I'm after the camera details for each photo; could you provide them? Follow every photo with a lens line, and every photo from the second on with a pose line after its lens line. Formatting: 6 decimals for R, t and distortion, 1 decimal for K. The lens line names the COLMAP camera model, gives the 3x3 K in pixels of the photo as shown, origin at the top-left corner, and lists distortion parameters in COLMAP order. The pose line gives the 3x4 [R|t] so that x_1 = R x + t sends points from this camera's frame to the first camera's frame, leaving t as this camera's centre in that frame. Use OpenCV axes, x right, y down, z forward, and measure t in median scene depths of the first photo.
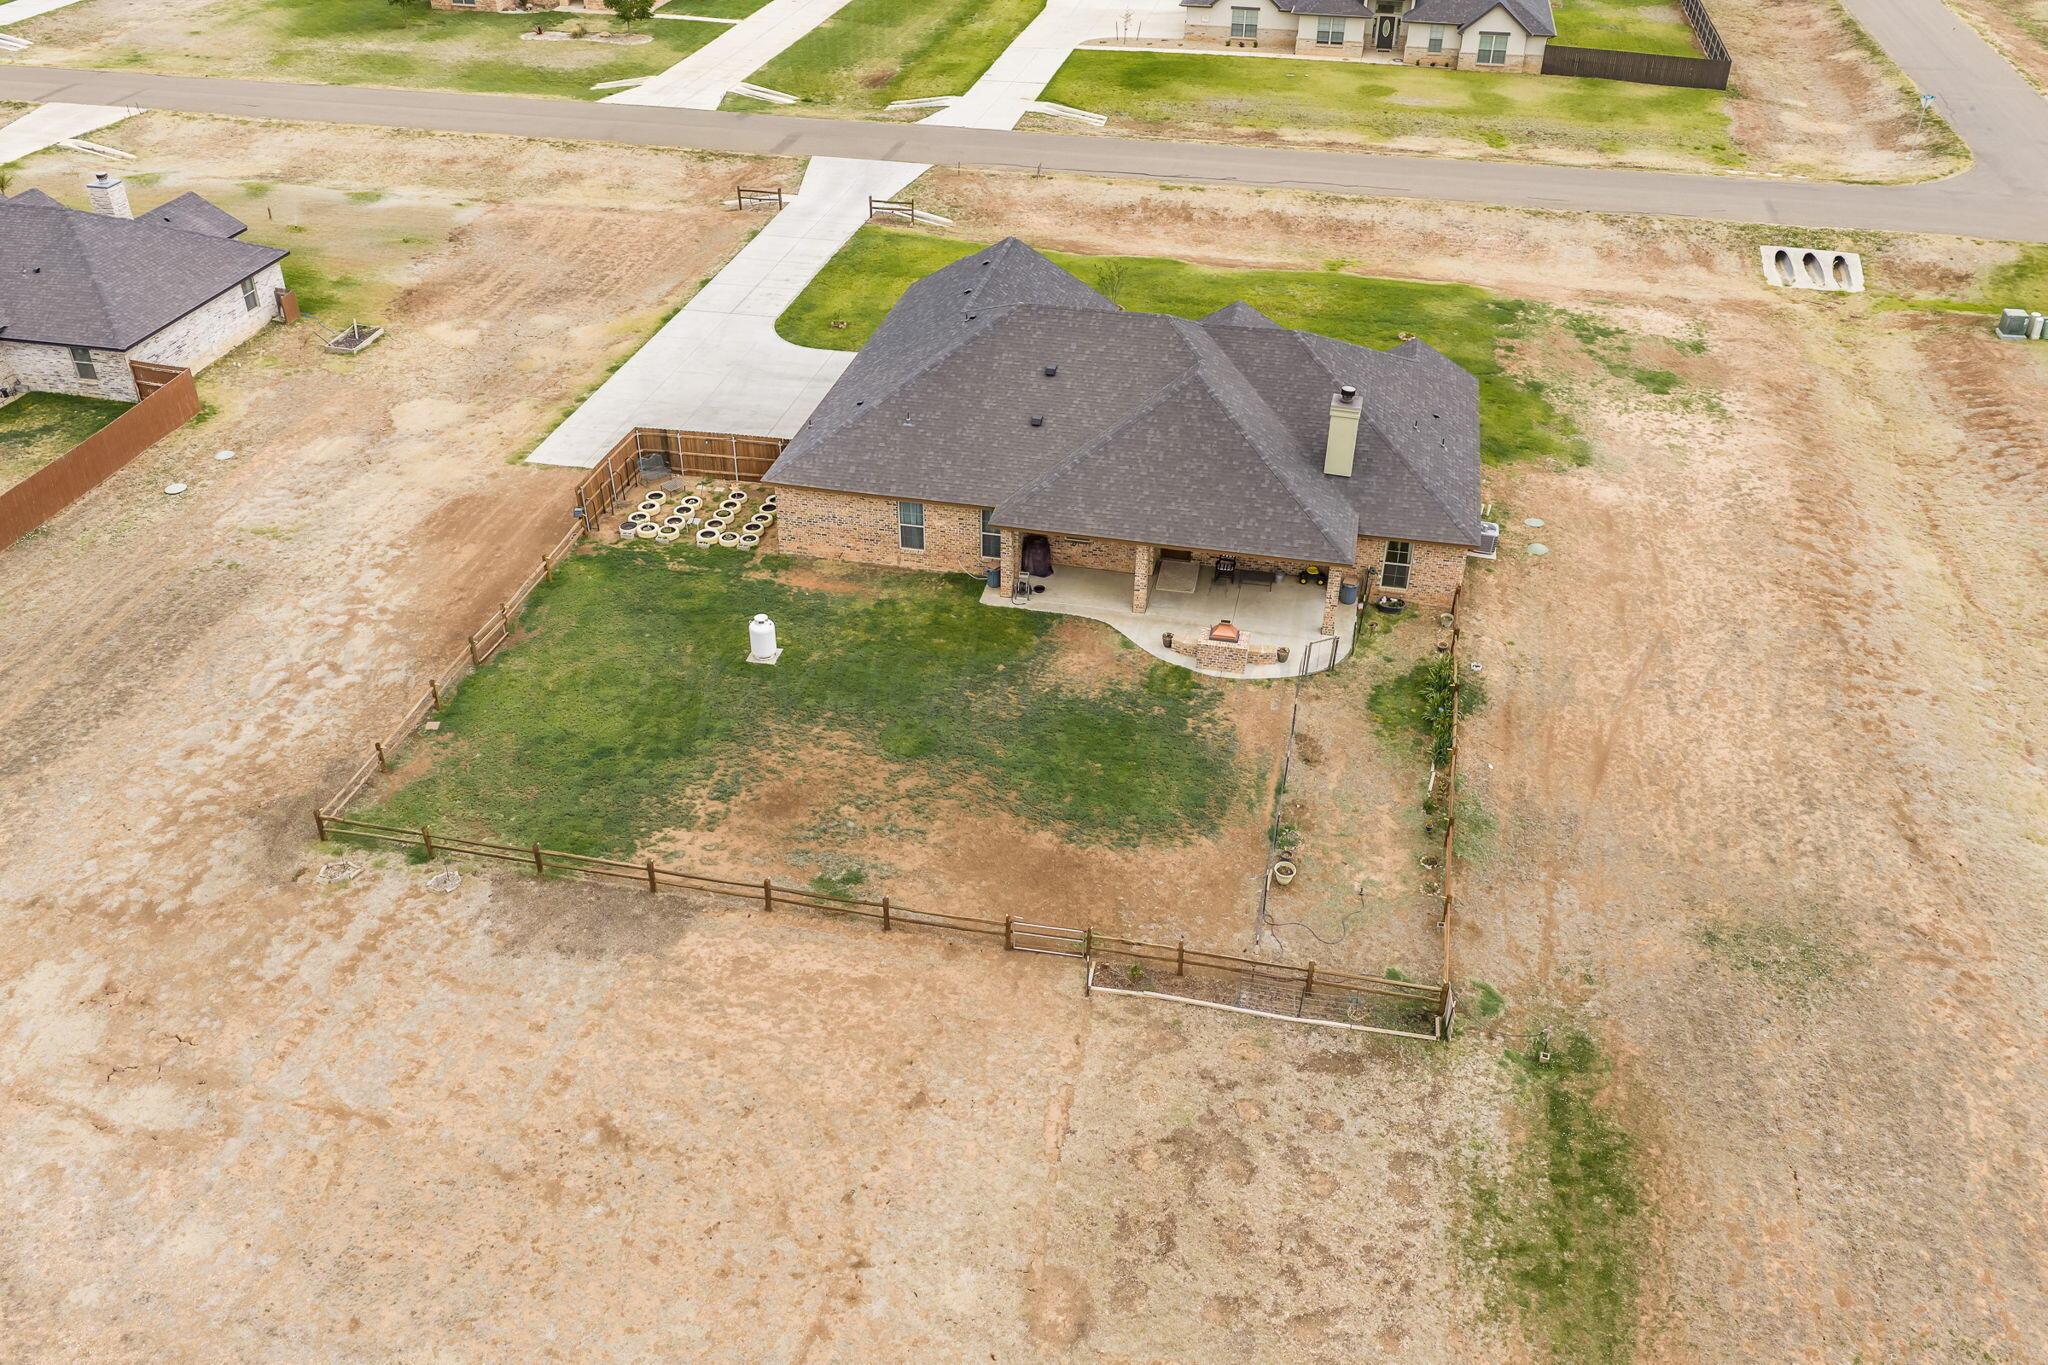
lens RADIAL K [[1705.7, 0, 1009.1], [0, 1705.7, 674.8], [0, 0, 1]] dist [0.034719, -0.074757]
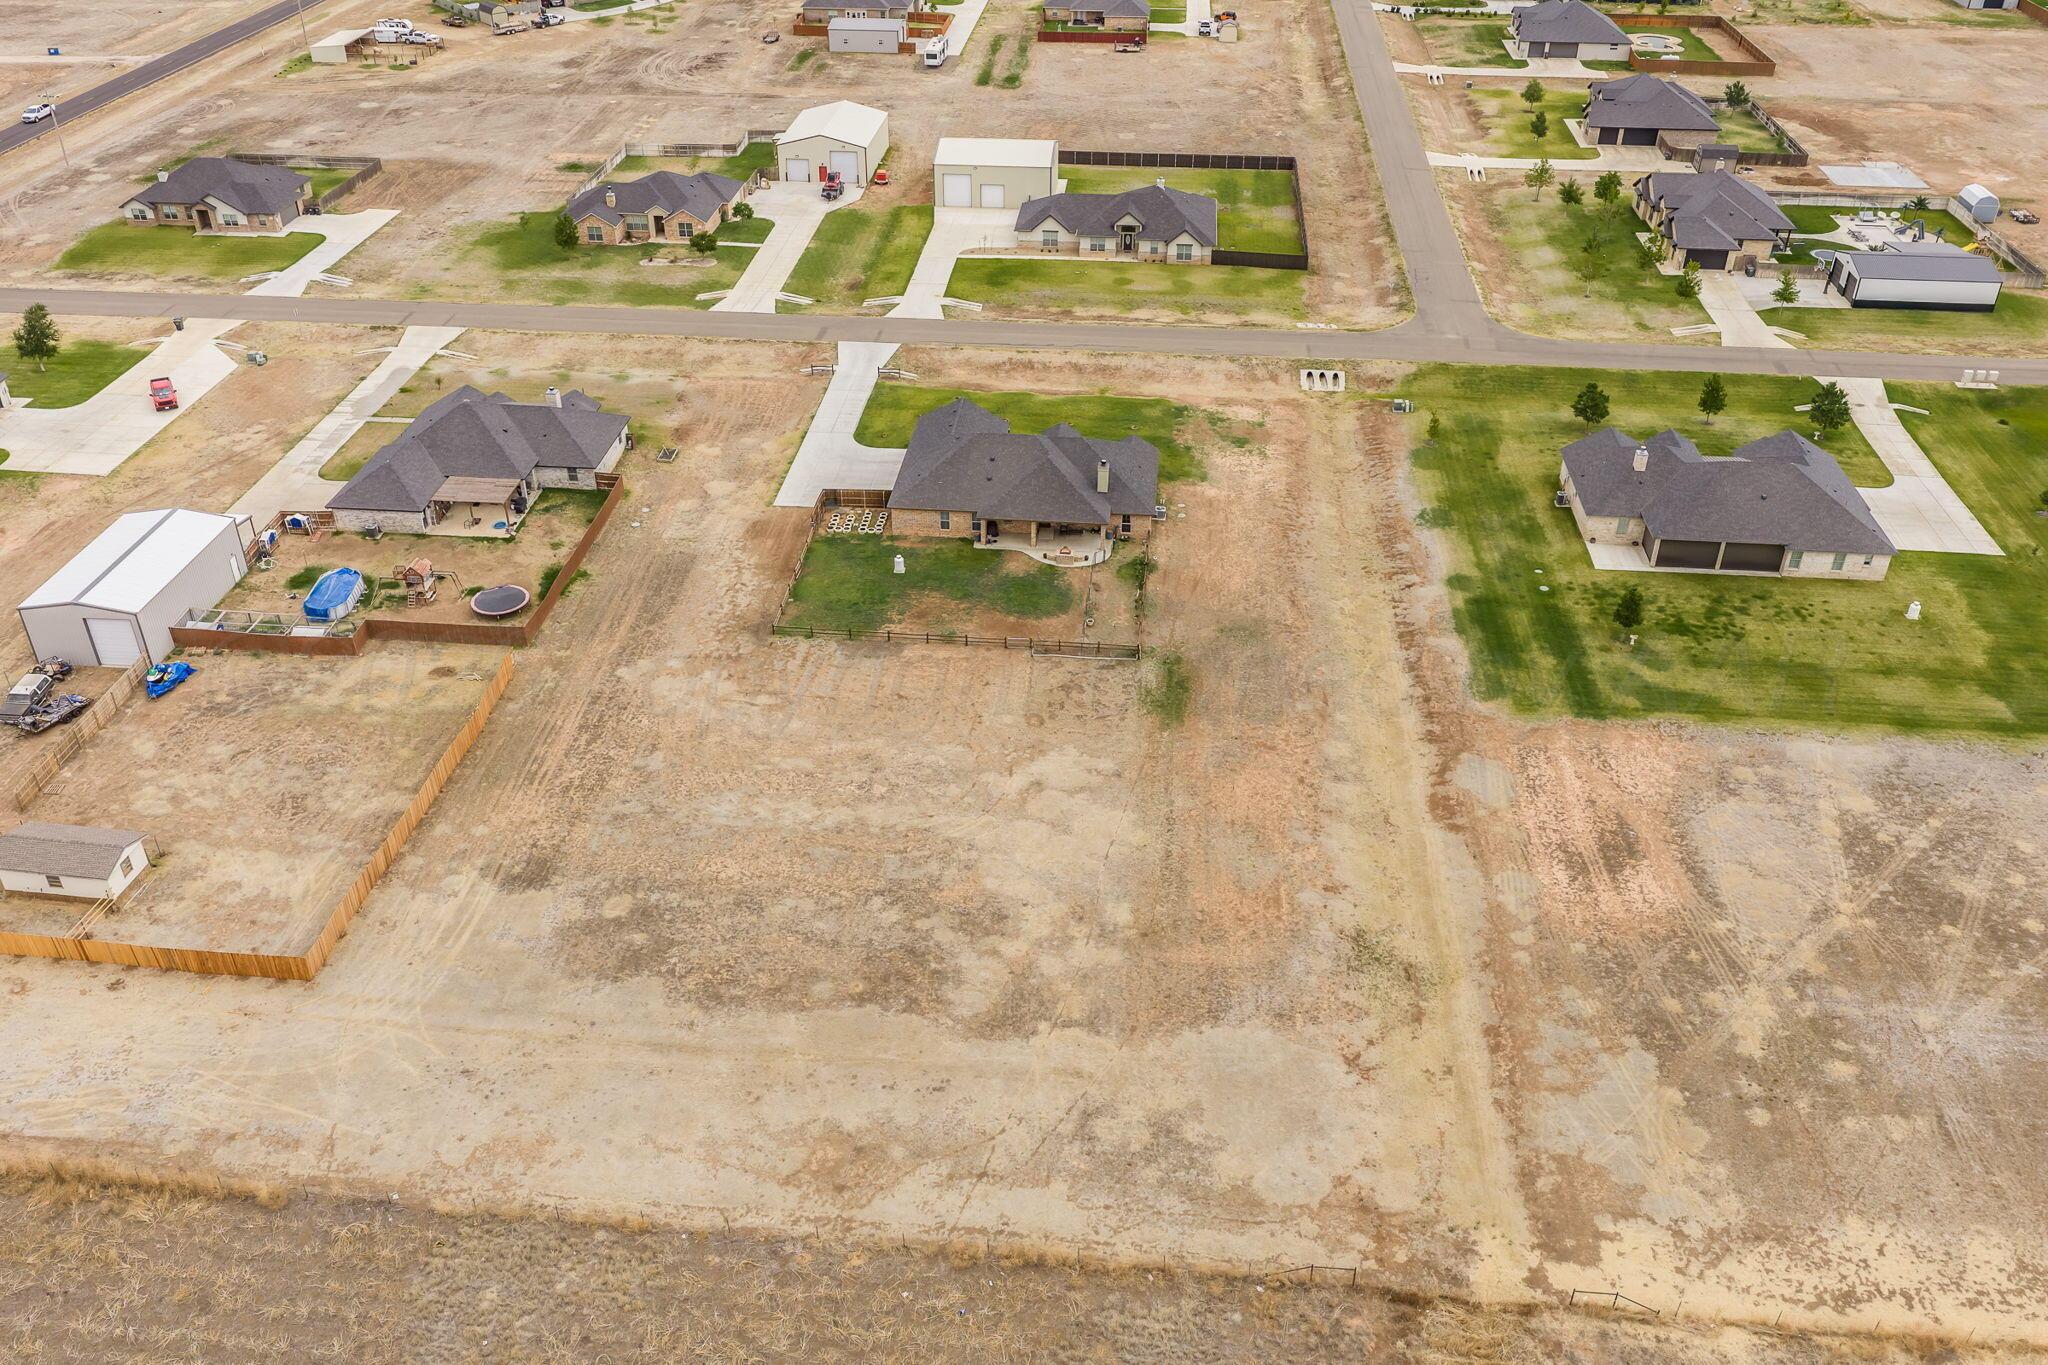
lens RADIAL K [[1705.7, 0, 1009.1], [0, 1705.7, 674.8], [0, 0, 1]] dist [0.034719, -0.074757]
pose [[0.993098, -0.069163, 0.094720, -0.168167], [0.069821, 0.997553, -0.003644, 0.124969], [-0.094236, 0.010233, 0.995497, -1.221445]]
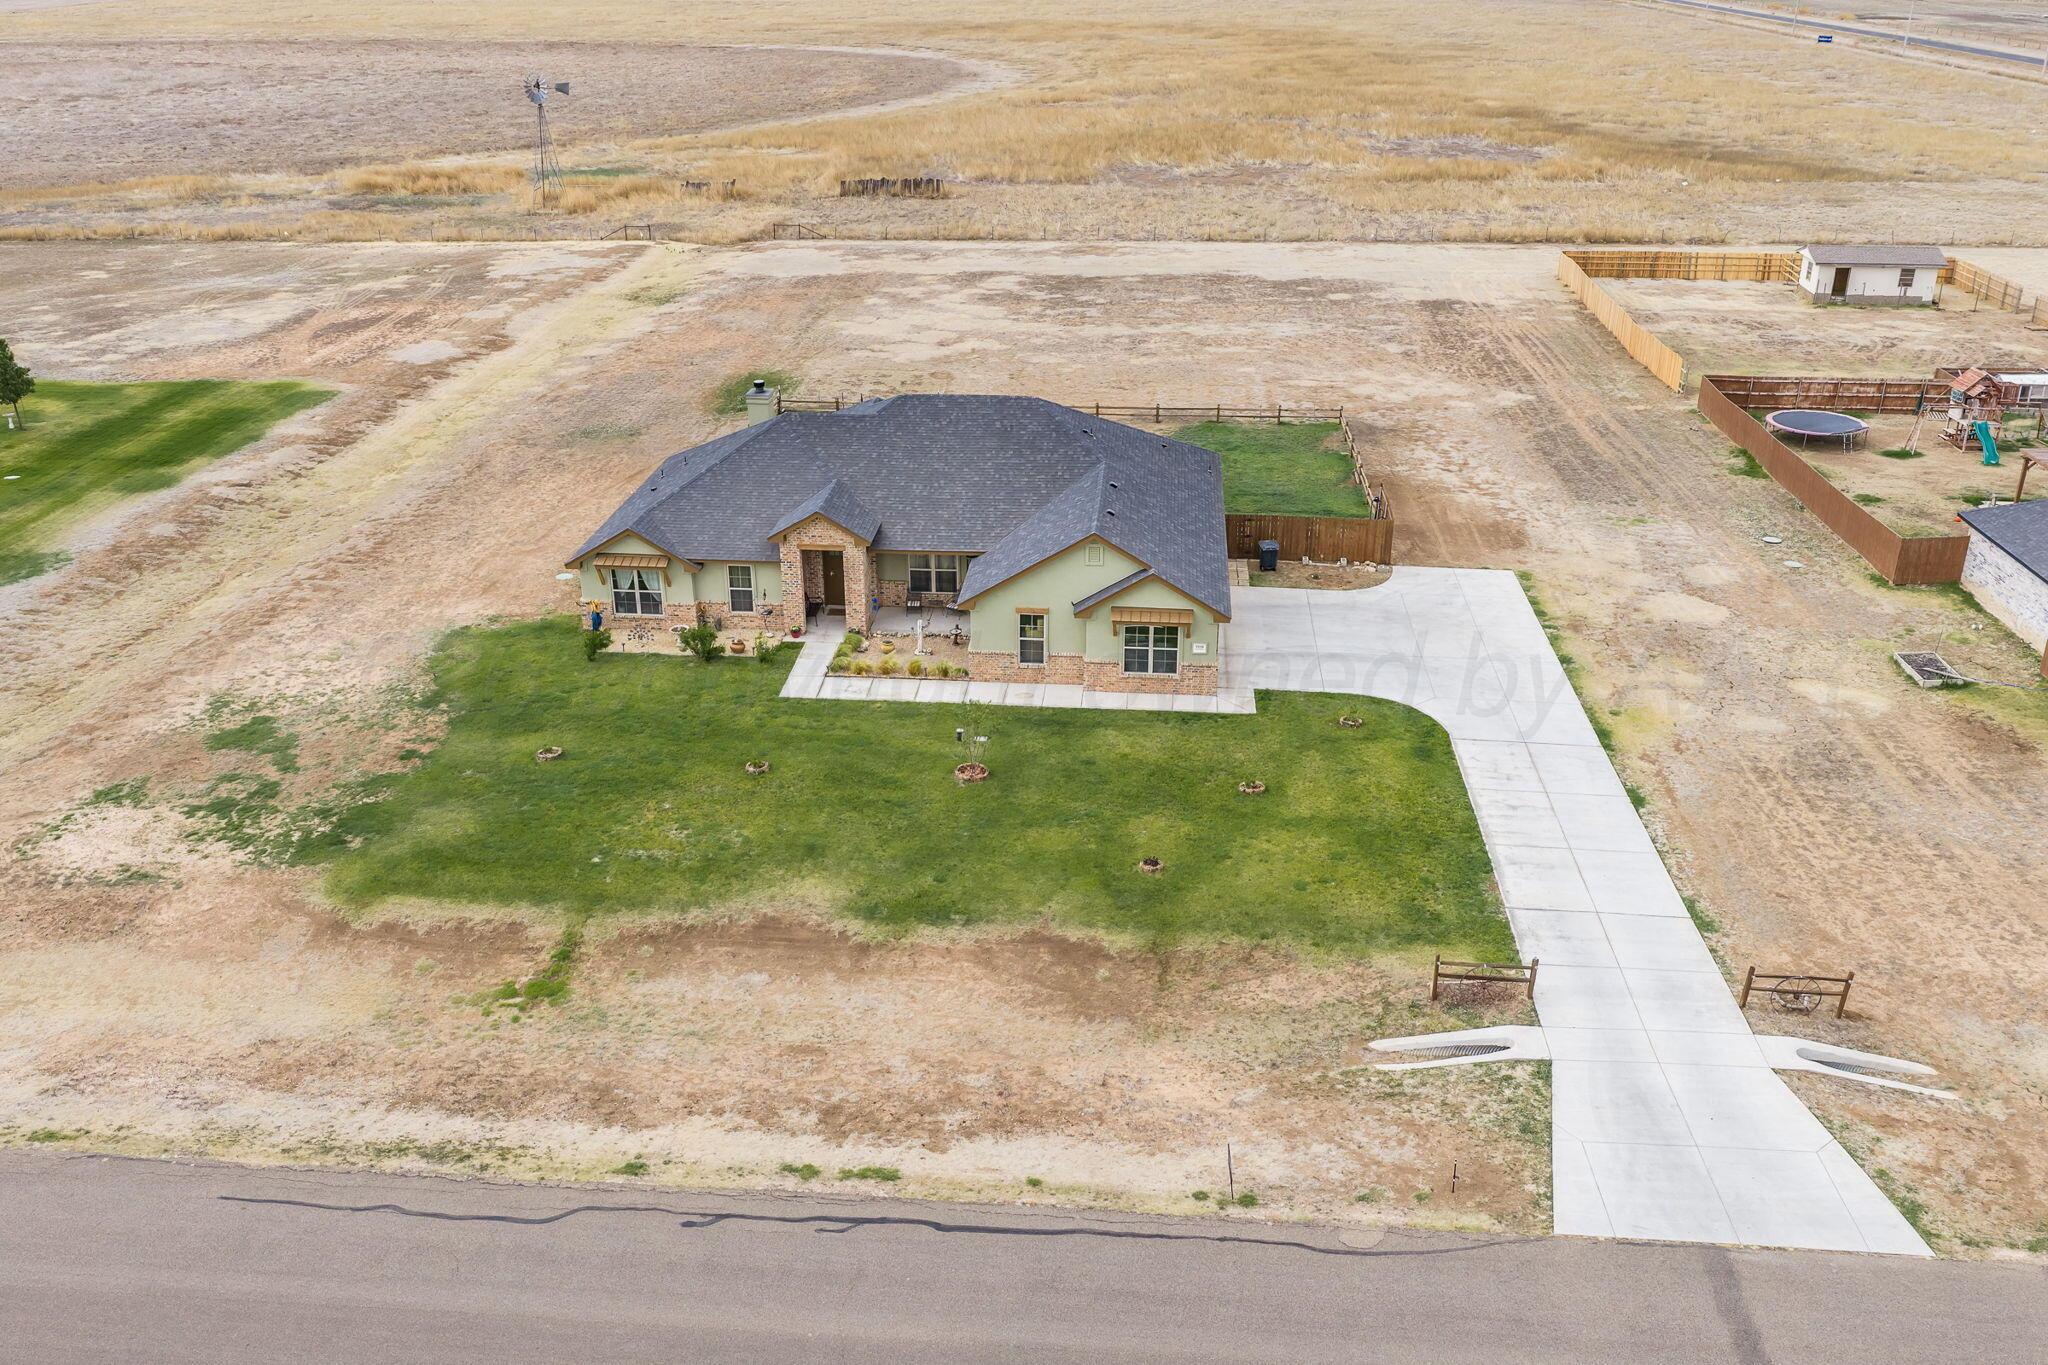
lens RADIAL K [[1705.7, 0, 1009.1], [0, 1705.7, 674.8], [0, 0, 1]] dist [0.034719, -0.074757]
pose [[-0.992012, 0.045029, -0.117832, 0.125878], [-0.074169, 0.547371, 0.833597, -0.800320], [0.102034, 0.835678, -0.539659, 1.352034]]
